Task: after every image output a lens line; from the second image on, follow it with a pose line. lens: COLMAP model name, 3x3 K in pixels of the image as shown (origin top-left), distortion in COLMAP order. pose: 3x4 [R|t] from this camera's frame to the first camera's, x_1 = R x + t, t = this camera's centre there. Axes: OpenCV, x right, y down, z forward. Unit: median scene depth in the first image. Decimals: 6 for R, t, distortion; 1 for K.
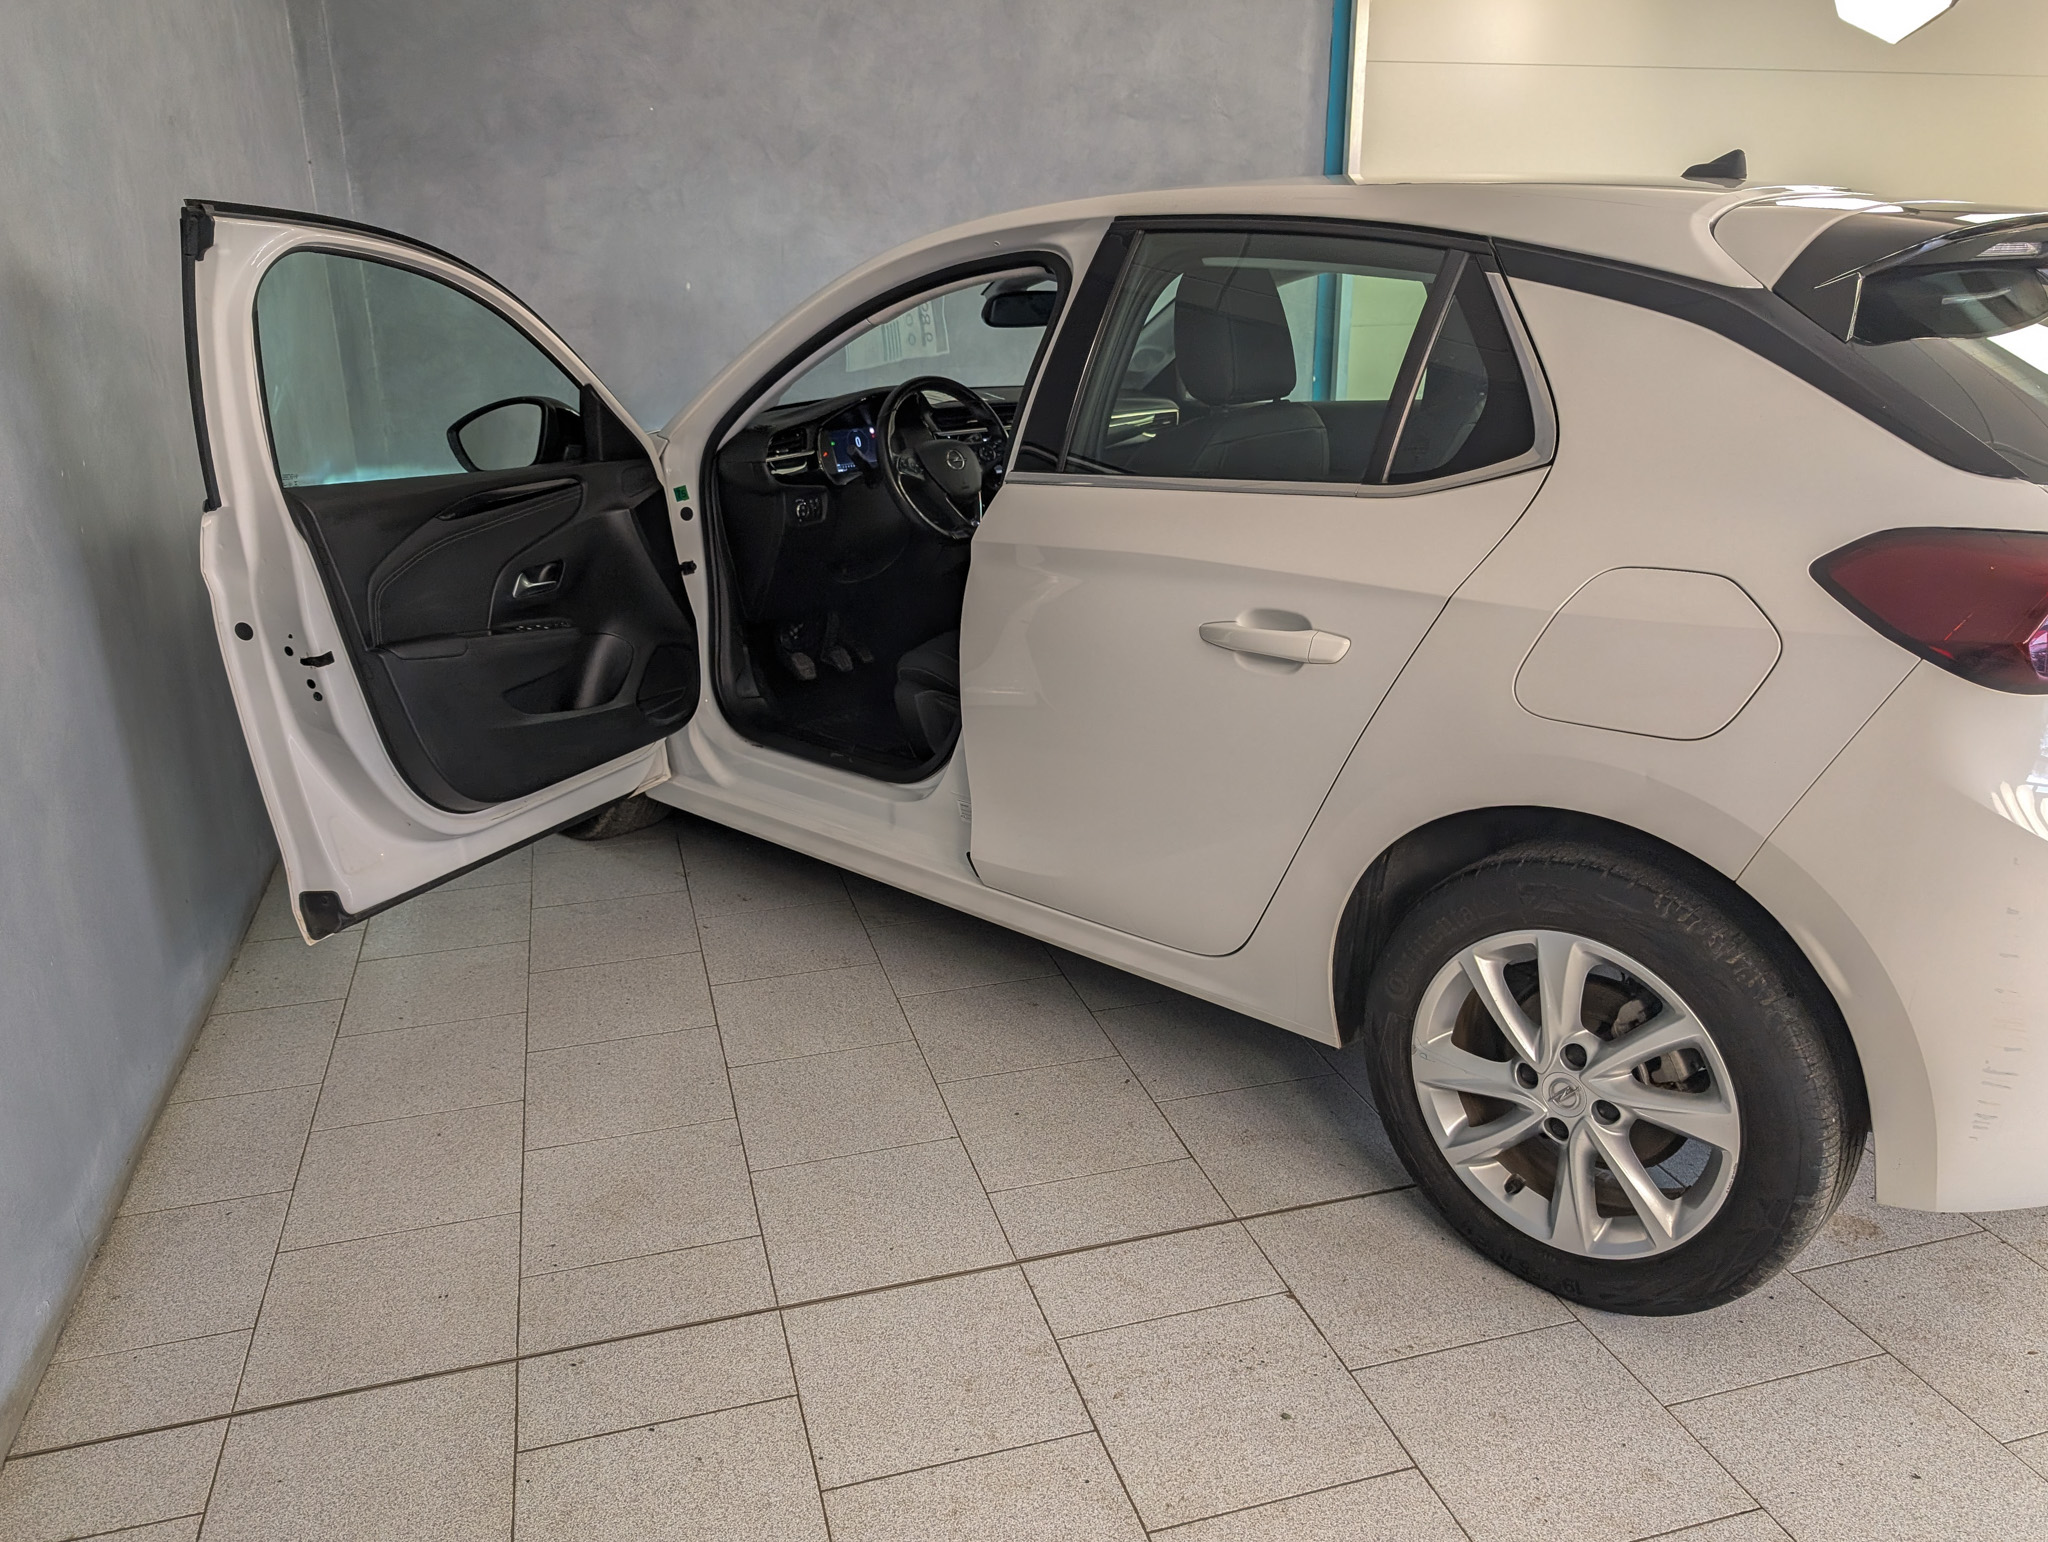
lens RADIAL K [[1505.2, 0, 1018.0], [0, 1505.2, 782.8], [0, 0, 1]] dist [0.013394, -0.008842]
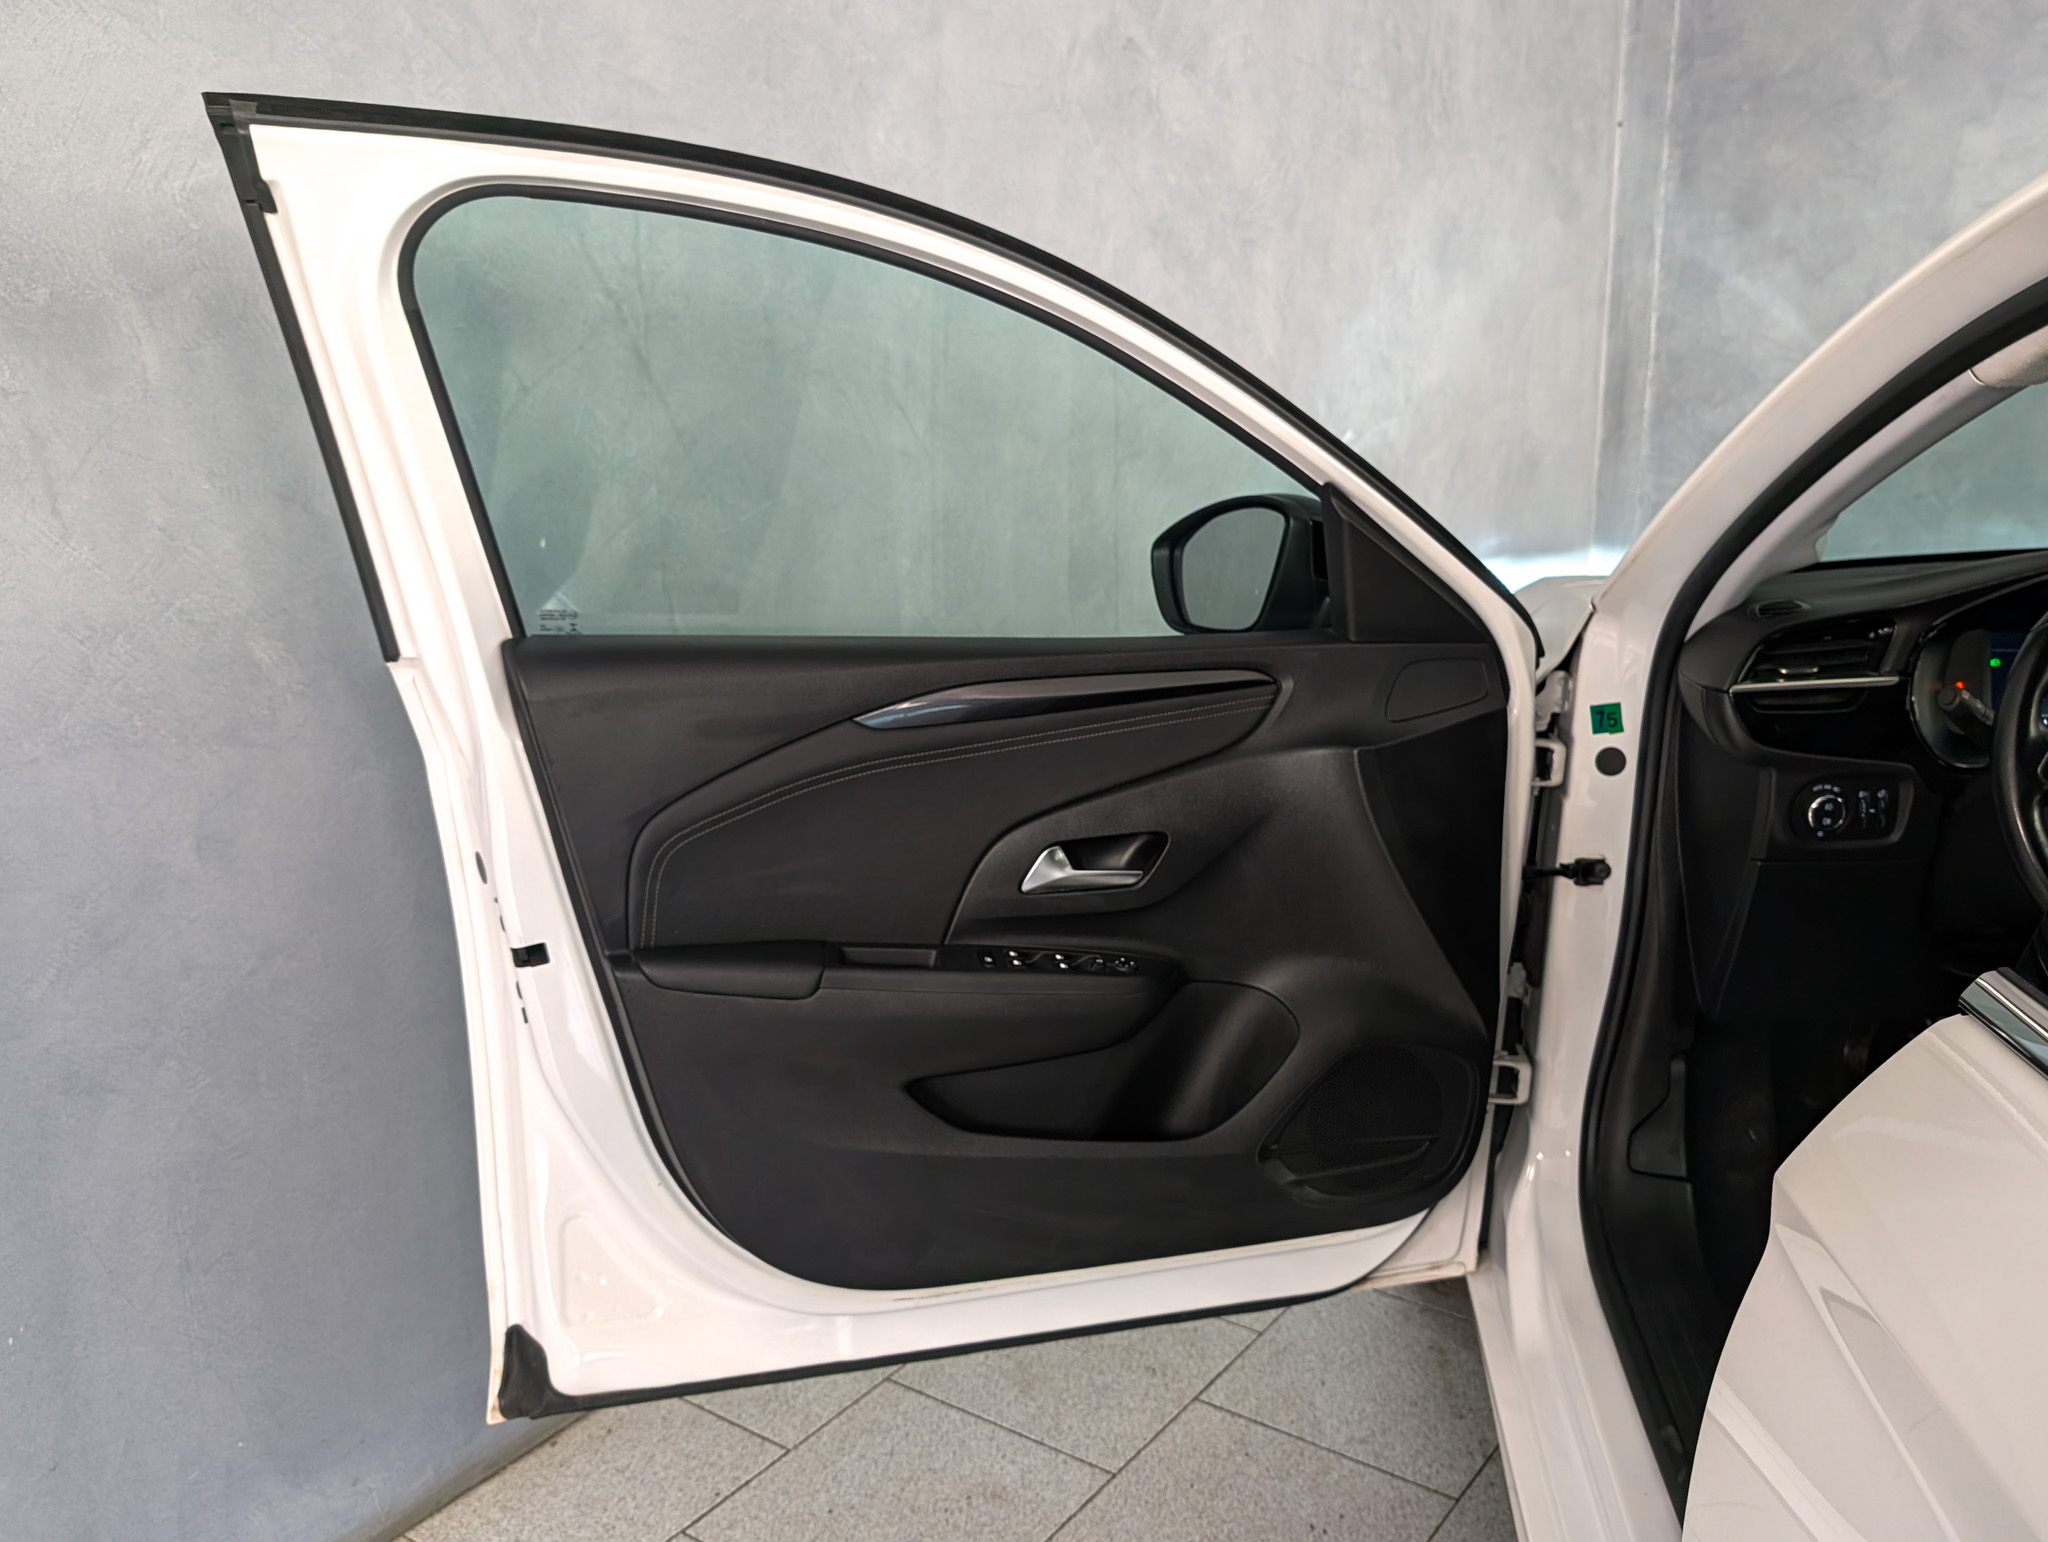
lens RADIAL K [[1751.8, 0, 1085.6], [0, 1751.8, 784.8], [0, 0, 1]] dist [0.042486, -0.157507]
pose [[0.633894, 0.211736, -0.743872, 0.082817], [-0.250268, 0.966205, 0.061754, -0.167583], [0.731809, 0.147022, 0.665463, 0.531958]]
